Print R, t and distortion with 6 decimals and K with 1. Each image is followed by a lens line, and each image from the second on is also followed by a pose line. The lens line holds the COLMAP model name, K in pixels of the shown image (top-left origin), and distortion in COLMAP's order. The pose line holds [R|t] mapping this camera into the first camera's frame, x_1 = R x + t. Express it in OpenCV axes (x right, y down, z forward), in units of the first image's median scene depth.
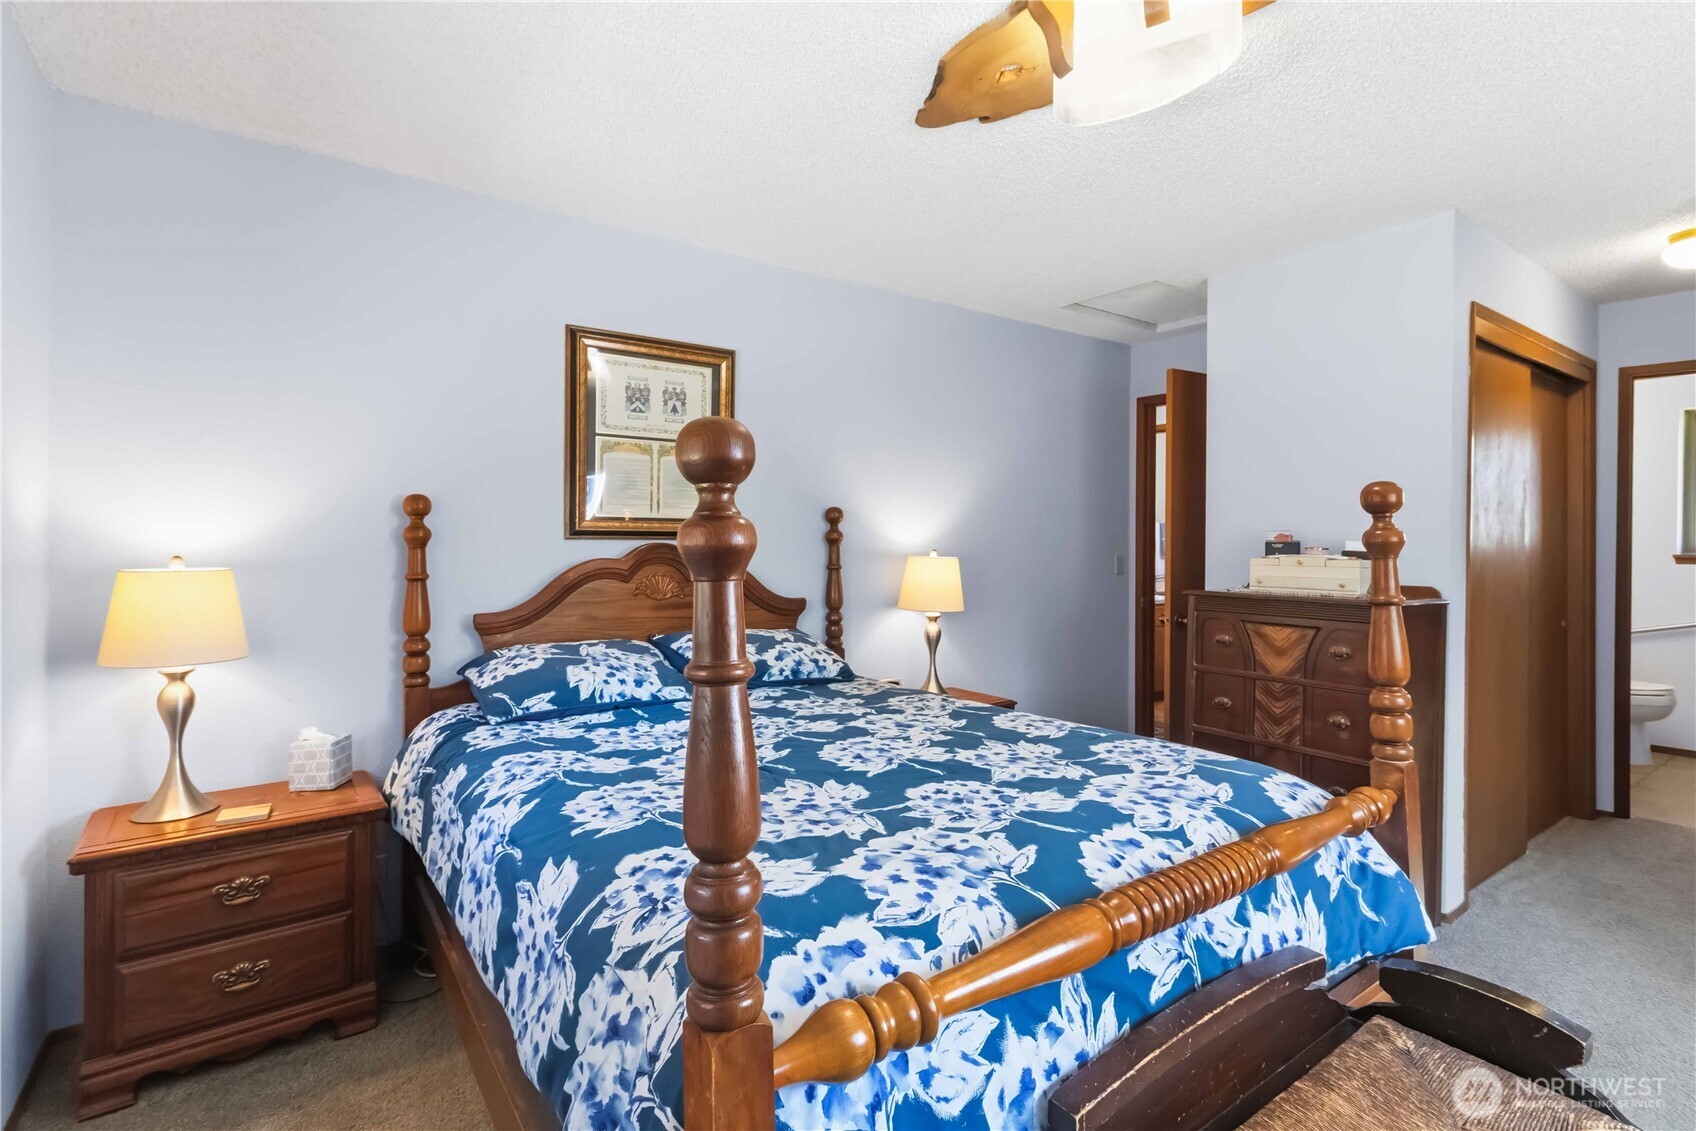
lens RADIAL K [[812.4, 0, 874.6], [0, 812.4, 541.5], [0, 0, 1]] dist [0.008214, -0.000760]
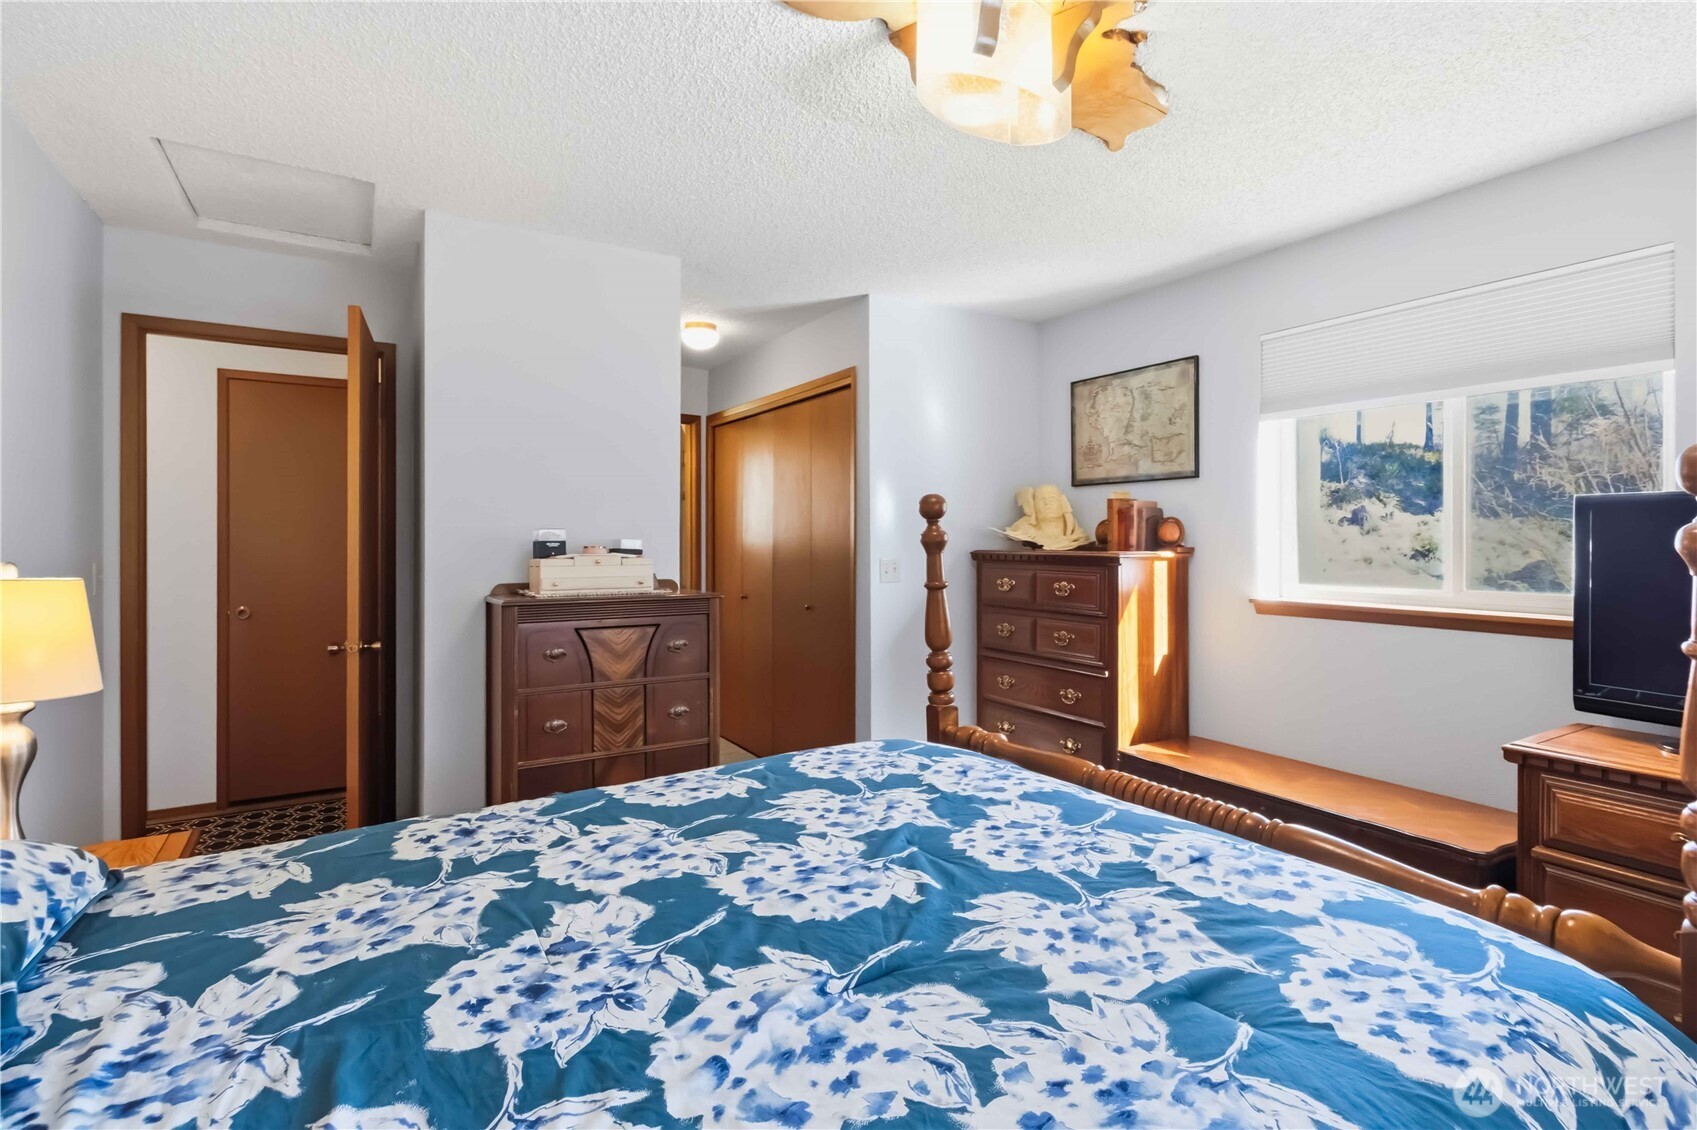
lens RADIAL K [[812.9, 0, 873.1], [0, 812.9, 532.7], [0, 0, 1]] dist [0.008214, -0.000760]
pose [[0.078367, 0.002583, 0.996921, -0.694833], [0.003858, 0.999988, -0.002894, -0.008465], [-0.996917, 0.004073, 0.078356, 0.999529]]
